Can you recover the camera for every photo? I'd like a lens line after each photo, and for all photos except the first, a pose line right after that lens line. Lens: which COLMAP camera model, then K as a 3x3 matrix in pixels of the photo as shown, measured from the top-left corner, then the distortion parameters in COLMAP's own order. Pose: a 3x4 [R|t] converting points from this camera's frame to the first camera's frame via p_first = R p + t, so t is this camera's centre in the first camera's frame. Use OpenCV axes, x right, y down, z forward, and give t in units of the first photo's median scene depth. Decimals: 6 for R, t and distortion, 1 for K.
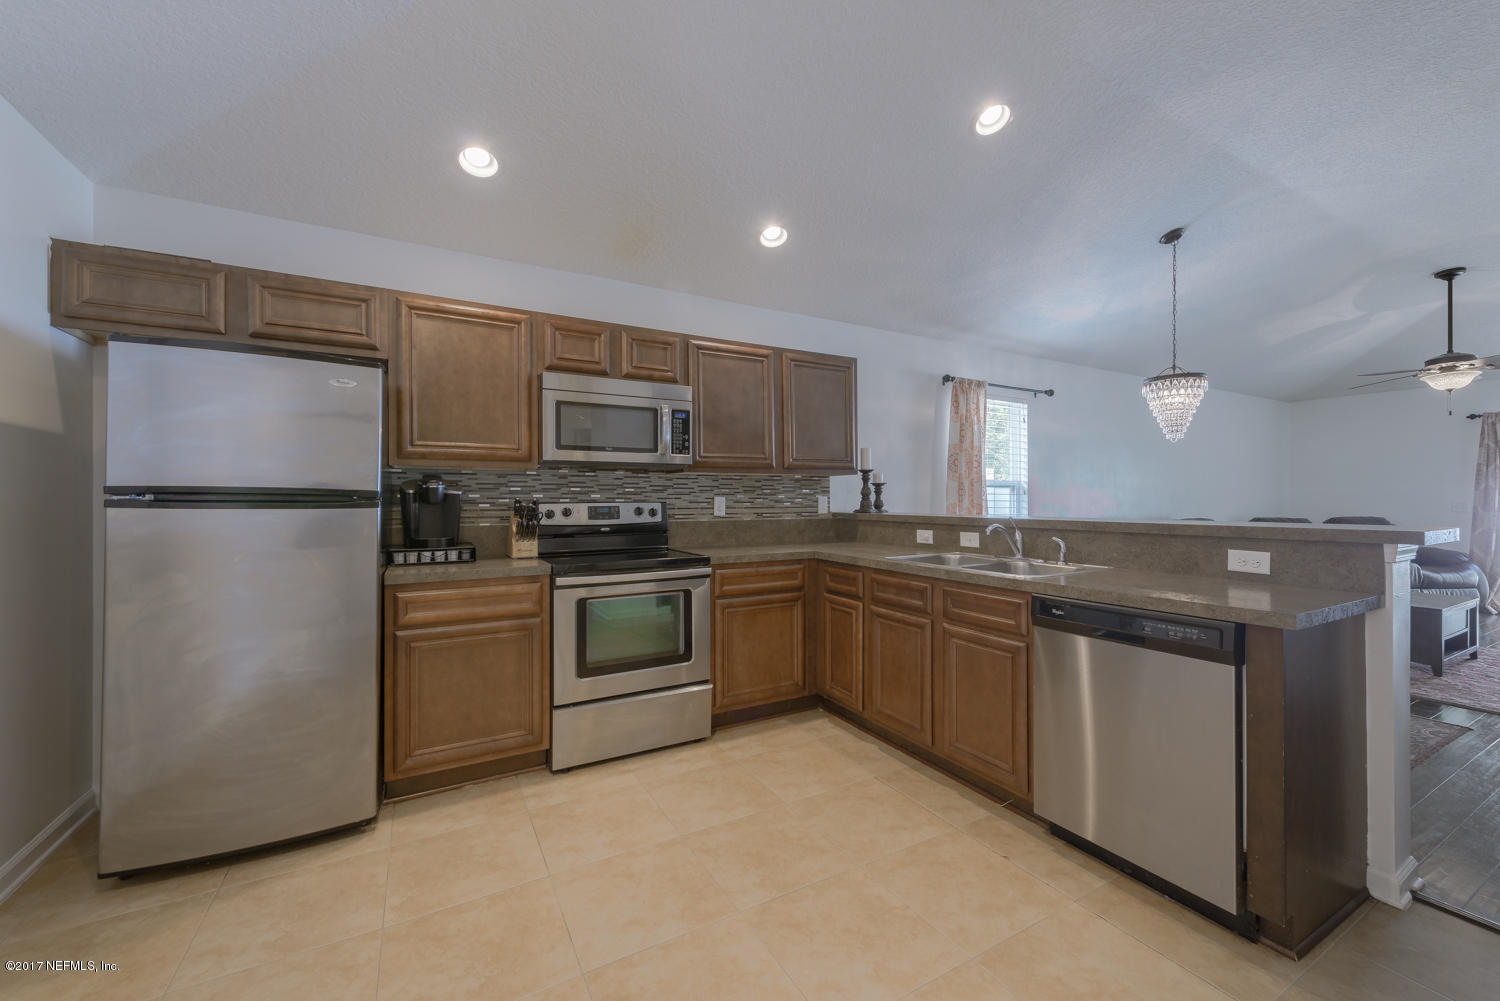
lens RADIAL K [[585.6, 0, 756.3], [0, 585.6, 498.4], [0, 0, 1]] dist [0.001421, -0.000119]
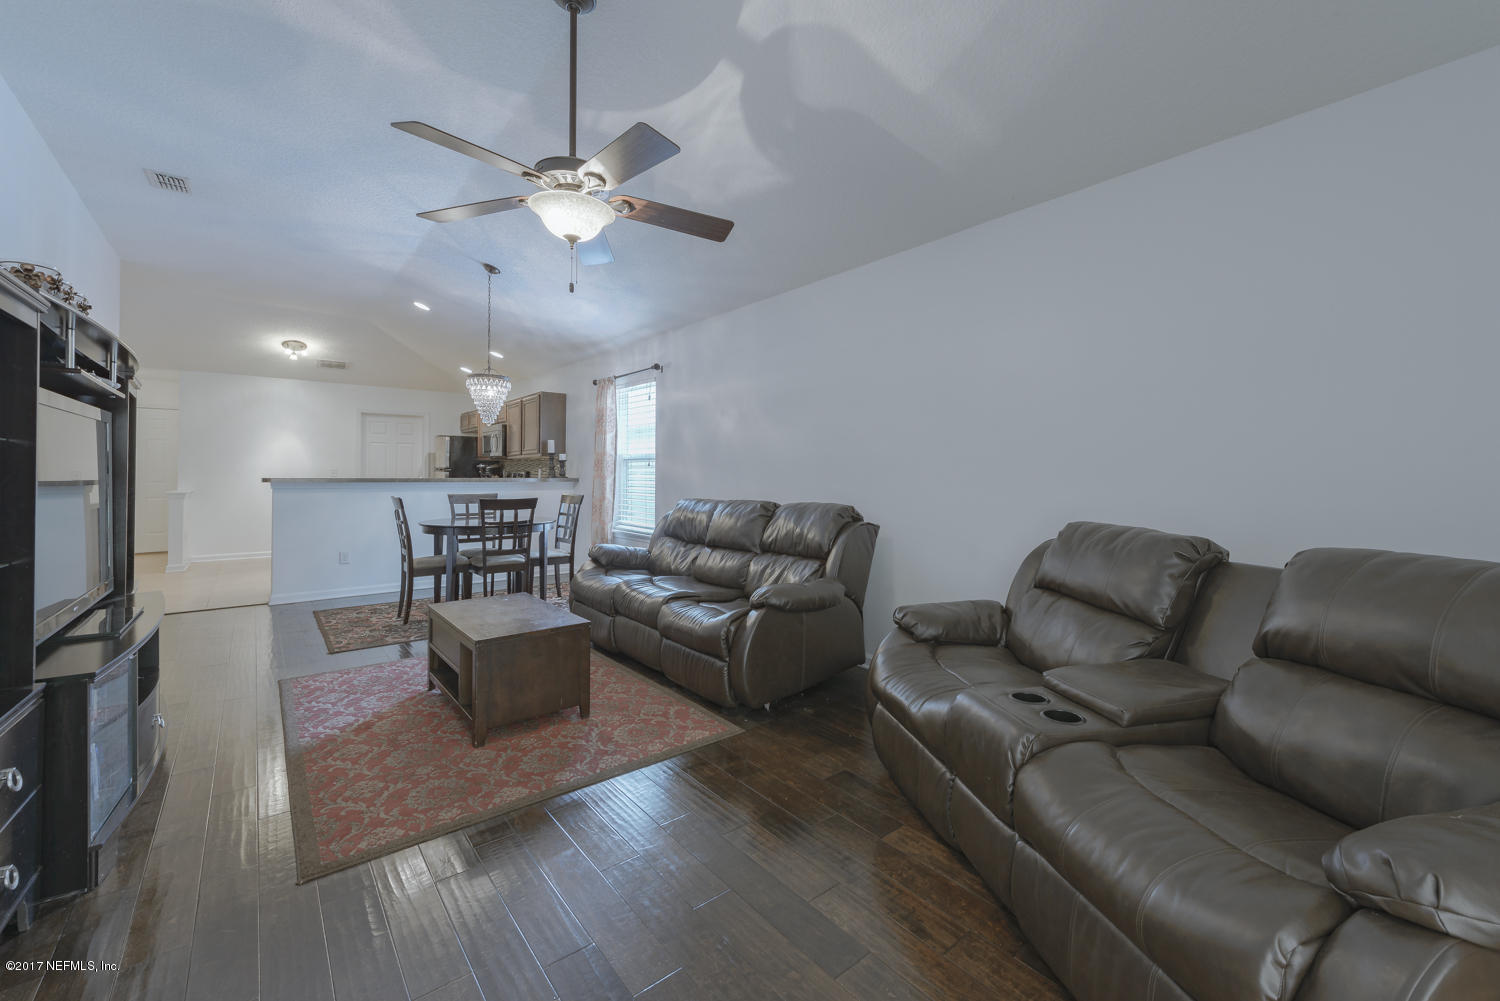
lens RADIAL K [[615.4, 0, 779.5], [0, 615.4, 471.2], [0, 0, 1]] dist [-0.001839, -0.000406]
pose [[0.190741, -0.002217, -0.981638, 2.602423], [-0.003520, 0.999989, -0.002942, 0.010317], [0.981634, 0.004016, 0.190731, 1.632832]]
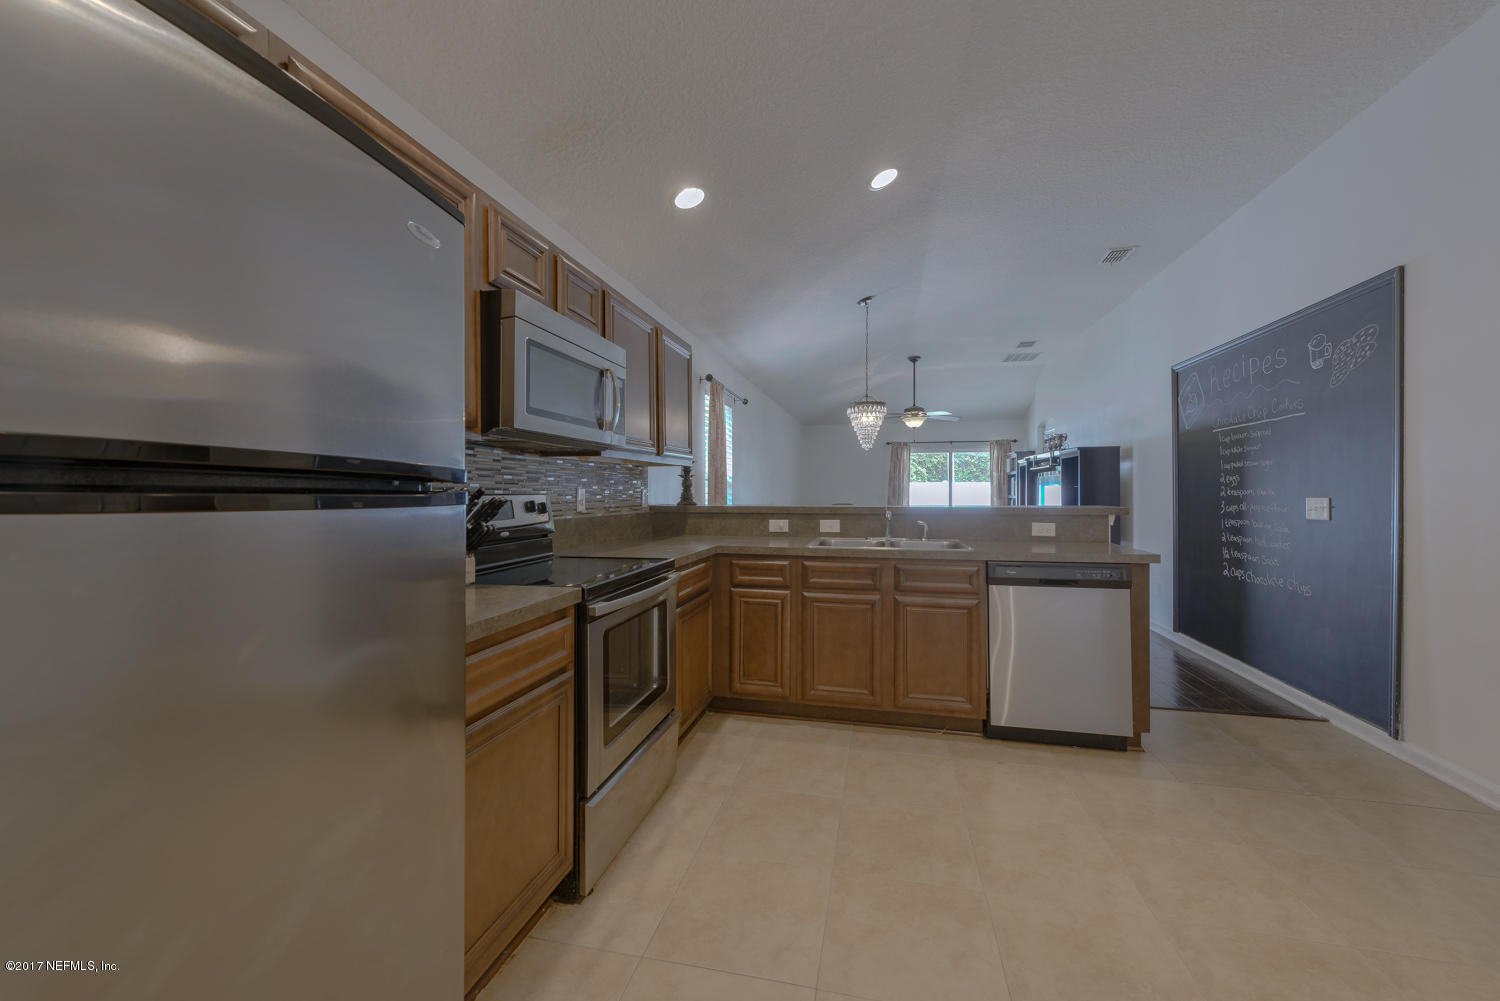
lens RADIAL K [[583.7, 0, 755.0], [0, 583.7, 485.5], [0, 0, 1]] dist [0.008343, -0.000024]
pose [[0.671098, 0.009036, 0.741313, -0.571130], [-0.001256, 0.999938, -0.011051, 0.003037], [-0.741367, 0.006485, 0.671068, 0.322331]]
